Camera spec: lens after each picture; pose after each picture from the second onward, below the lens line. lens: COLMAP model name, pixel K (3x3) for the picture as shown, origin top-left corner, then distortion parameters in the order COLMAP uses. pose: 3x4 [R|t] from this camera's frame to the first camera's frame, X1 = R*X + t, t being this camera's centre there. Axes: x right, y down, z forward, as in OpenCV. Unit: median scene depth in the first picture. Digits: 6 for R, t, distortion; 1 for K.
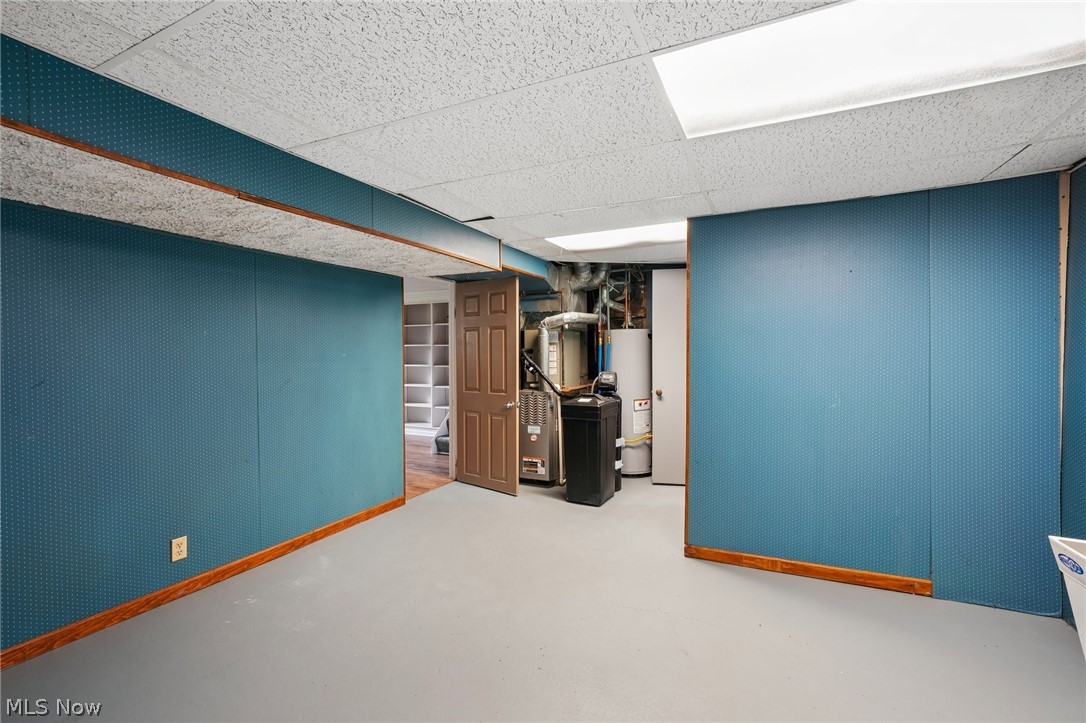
lens RADIAL K [[475.9, 0, 543.2], [0, 475.9, 358.7], [0, 0, 1]] dist [0.004205, 0.000560]
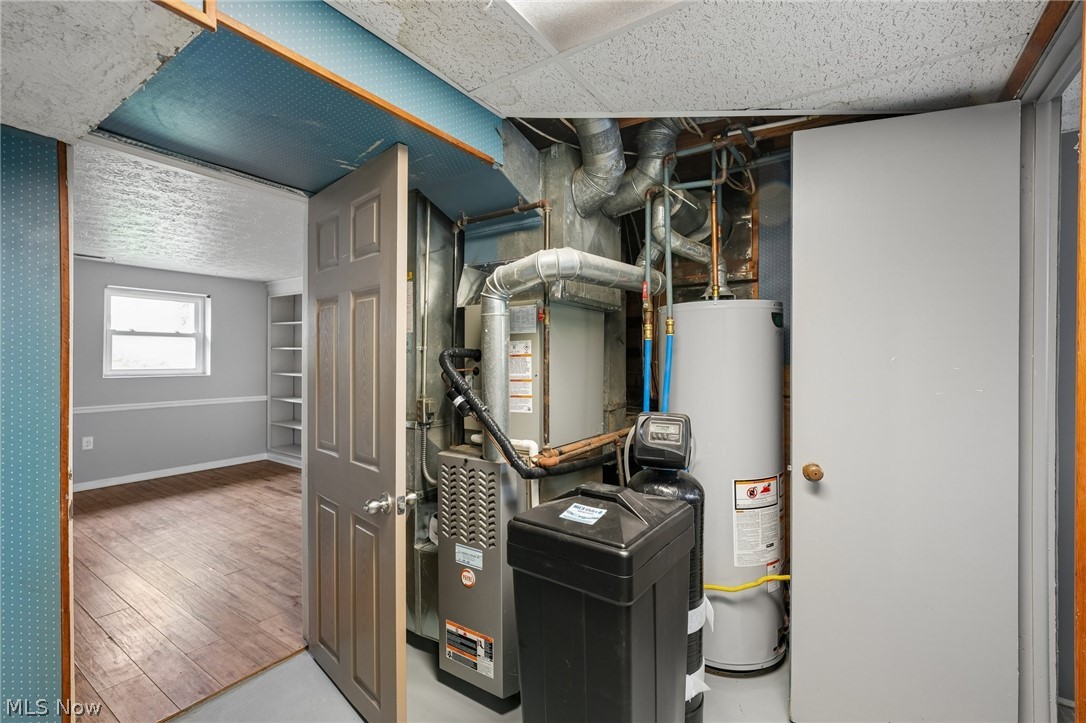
lens RADIAL K [[475.9, 0, 537.8], [0, 475.9, 361.4], [0, 0, 1]] dist [0.004205, 0.000560]
pose [[0.989087, 0.005506, -0.147229, 0.090644], [-0.006698, 0.999949, -0.007601, -0.007524], [0.147180, 0.008504, 0.989073, 0.607760]]
